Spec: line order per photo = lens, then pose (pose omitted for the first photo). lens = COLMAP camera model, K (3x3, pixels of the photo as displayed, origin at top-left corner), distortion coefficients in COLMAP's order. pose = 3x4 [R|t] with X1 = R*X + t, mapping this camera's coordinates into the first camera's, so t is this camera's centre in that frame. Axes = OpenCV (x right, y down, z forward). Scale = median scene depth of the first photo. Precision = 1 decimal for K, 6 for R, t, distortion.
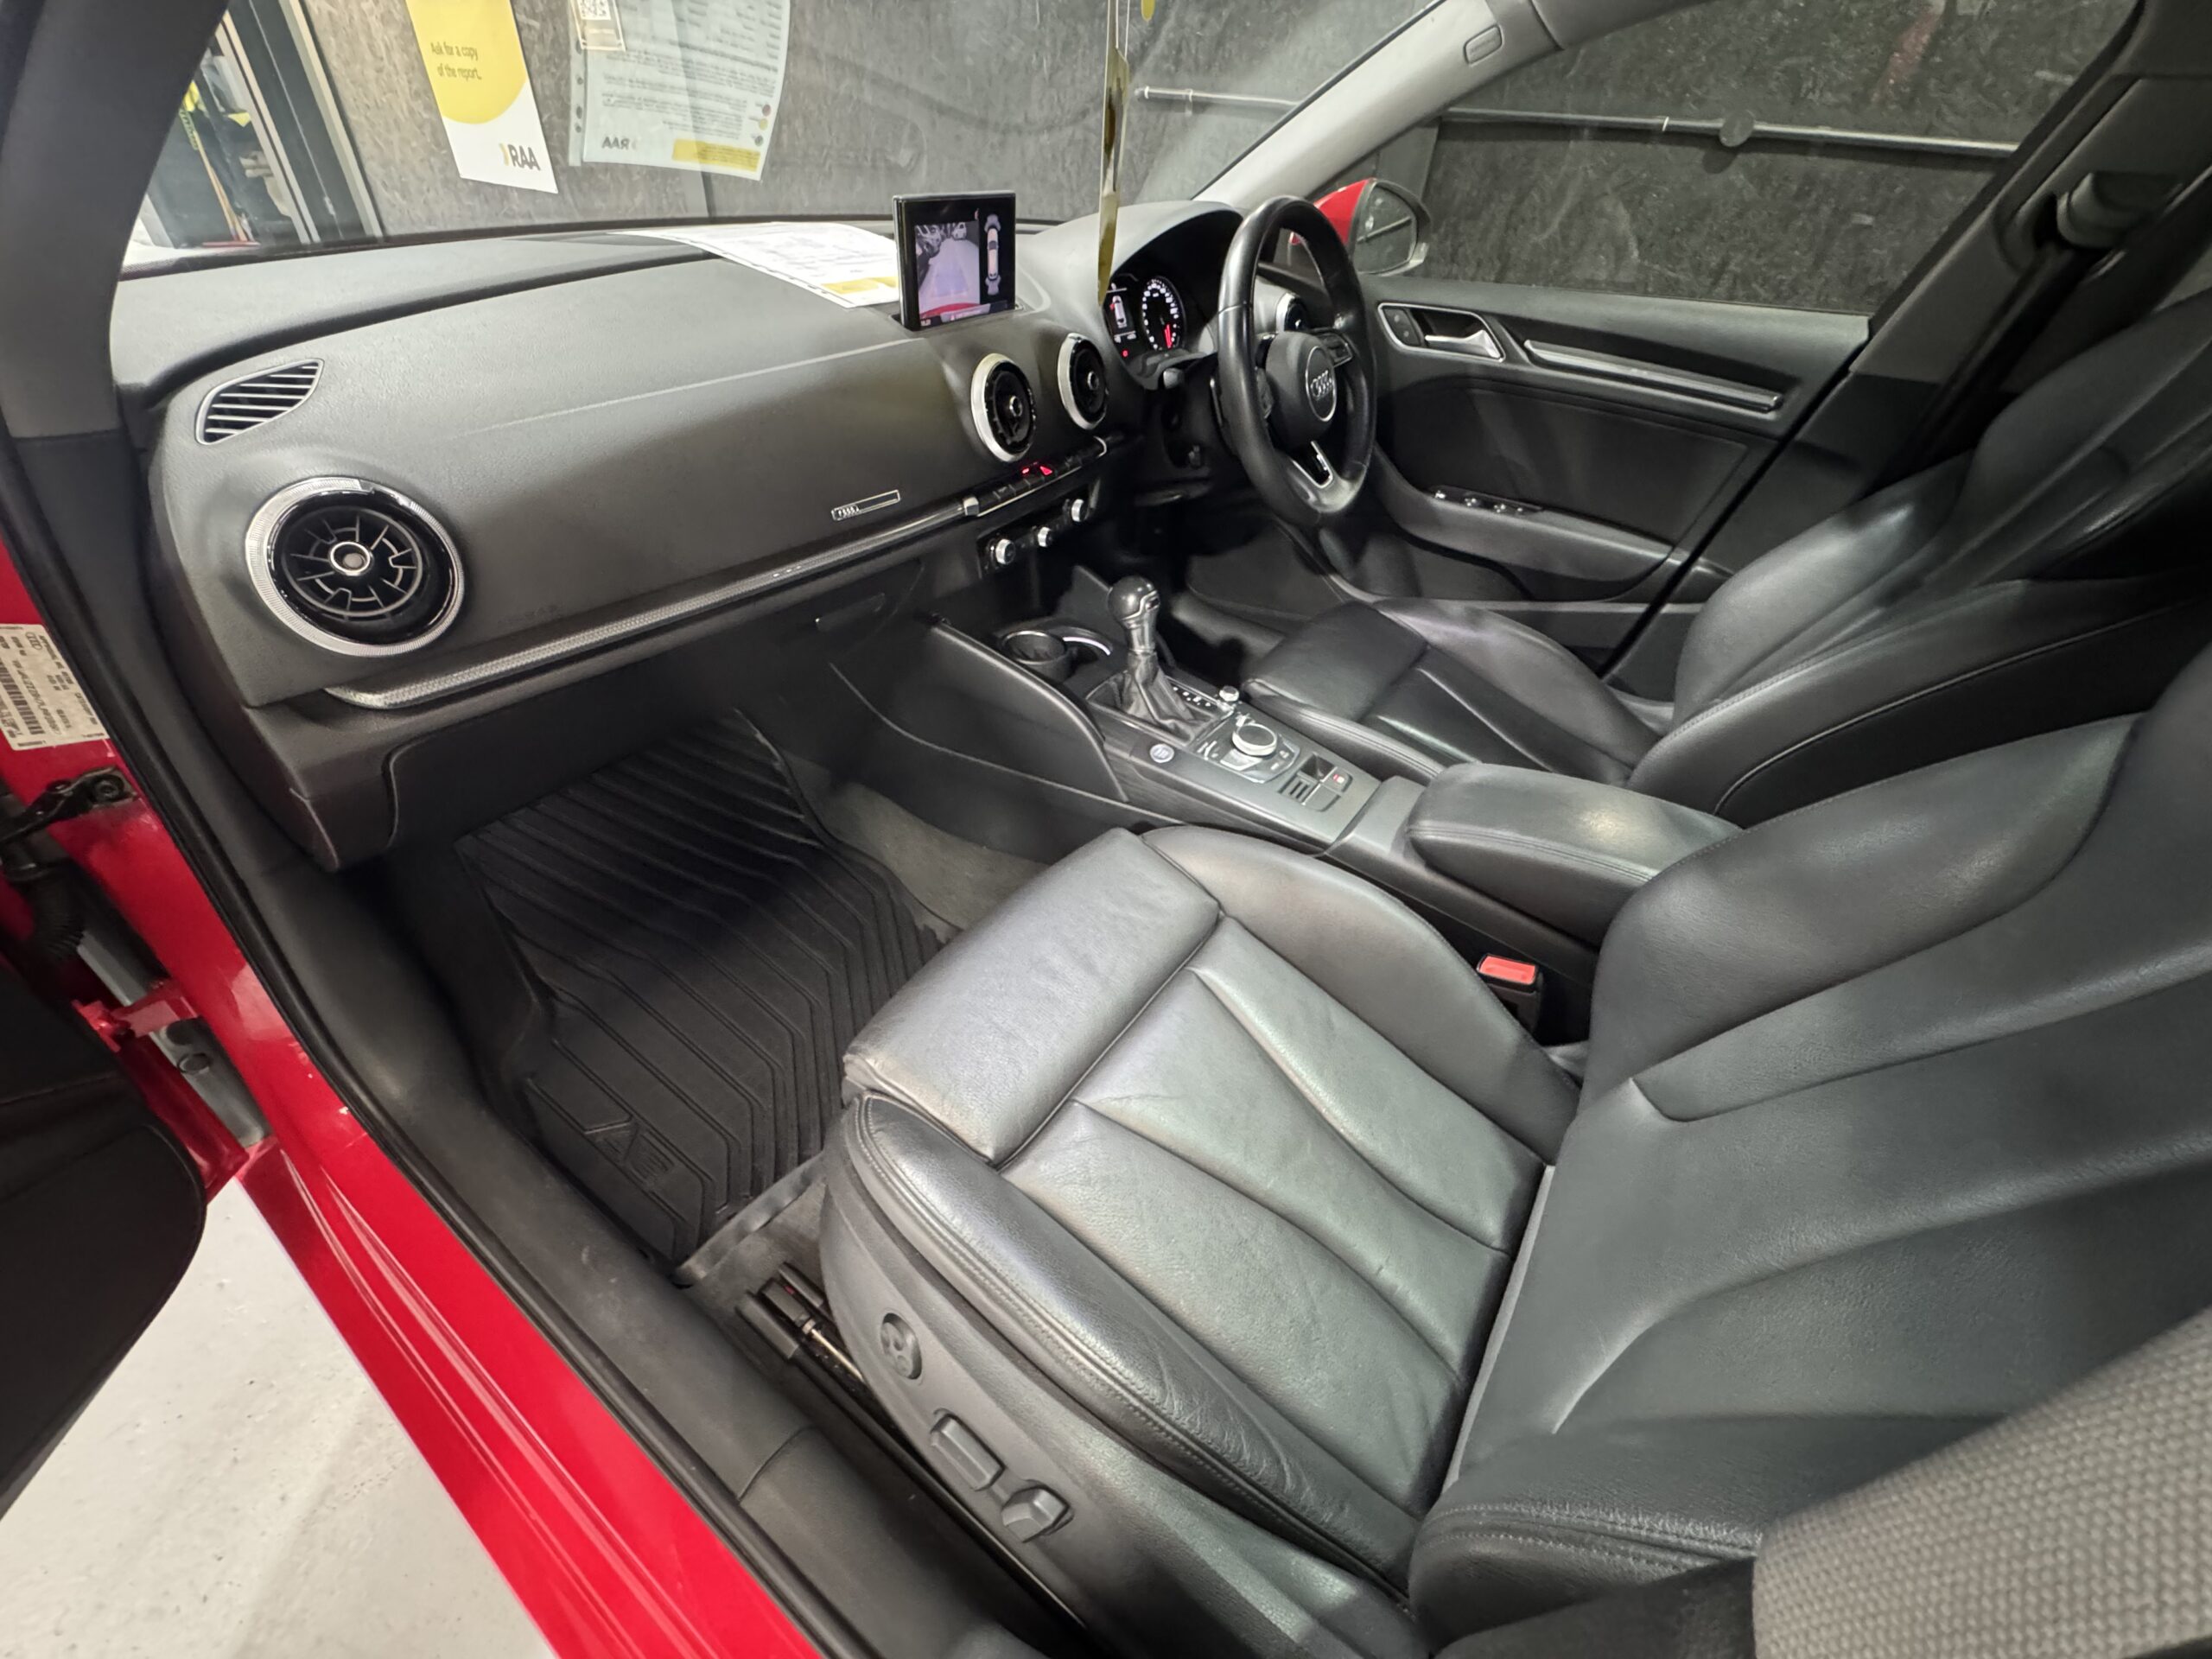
lens RADIAL K [[874.5, 0, 1106.0], [0, 874.5, 829.5], [0, 0, 1]] dist [0.009051, -0.011023]
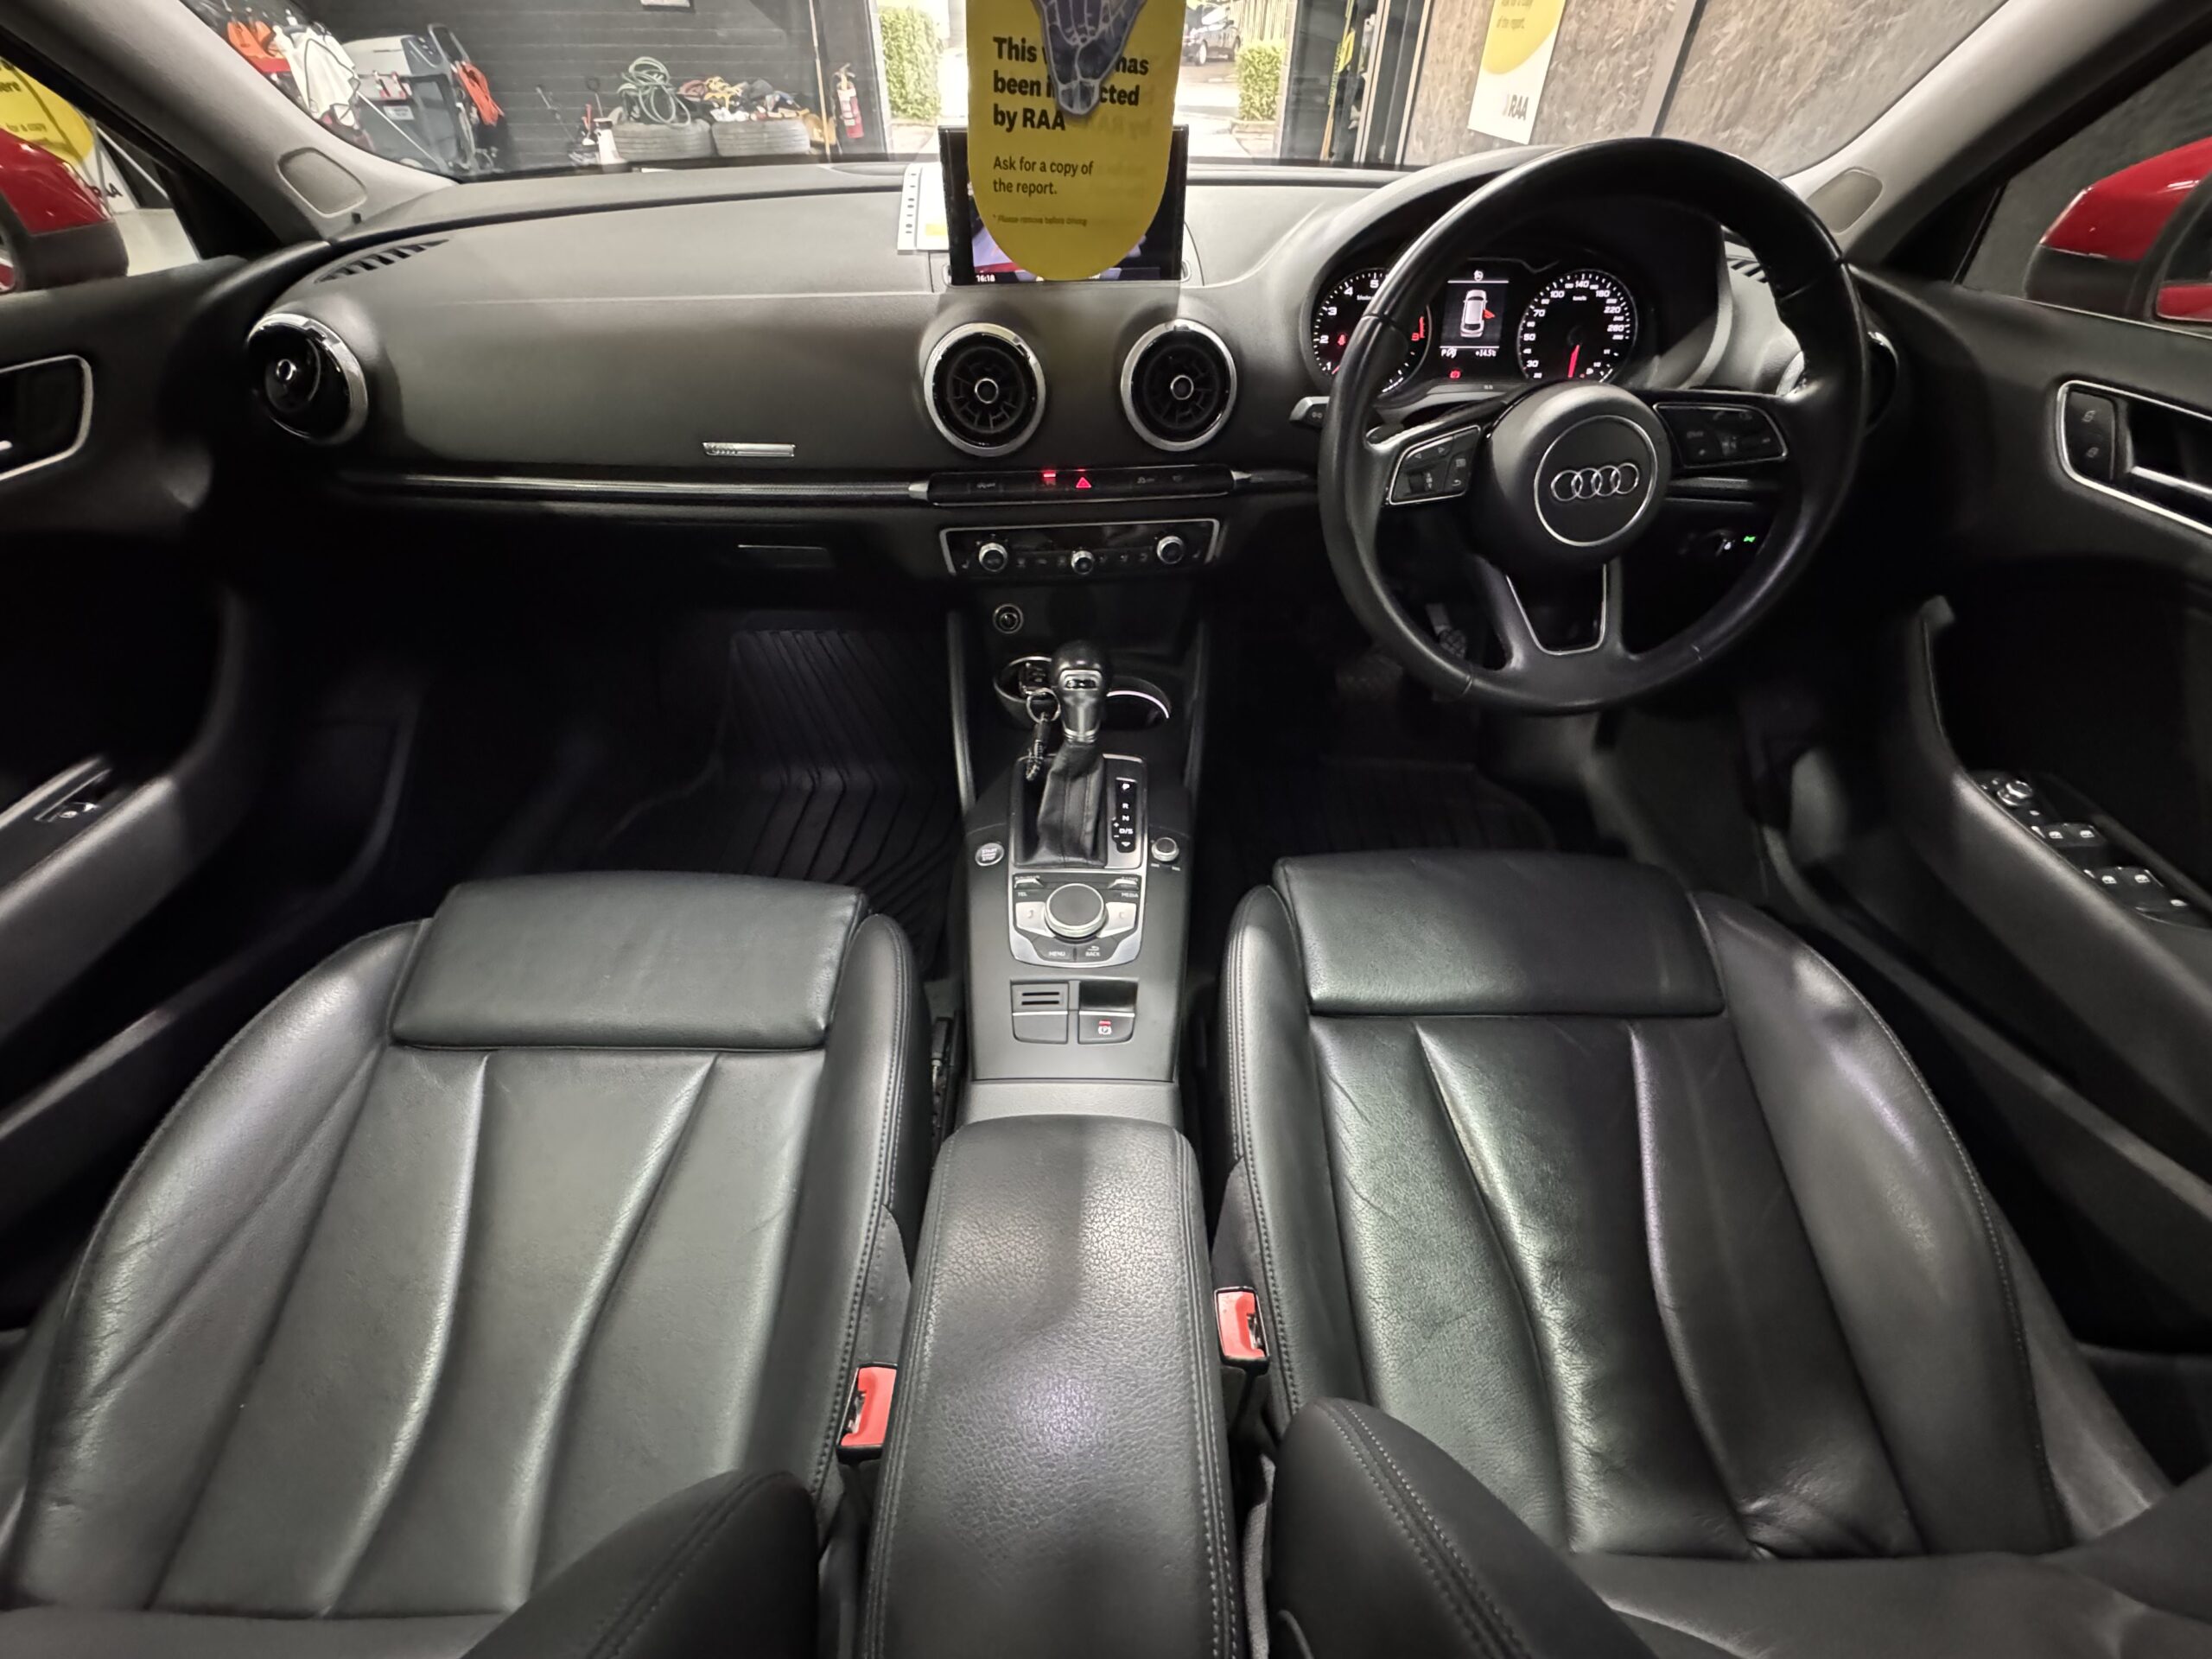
lens RADIAL K [[874.5, 0, 1106.0], [0, 874.5, 829.5], [0, 0, 1]] dist [0.009051, -0.011023]
pose [[0.560561, 0.512564, -0.650423, 0.621105], [-0.491609, 0.838026, 0.236715, -0.343249], [0.666403, 0.187060, 0.721745, 0.495956]]
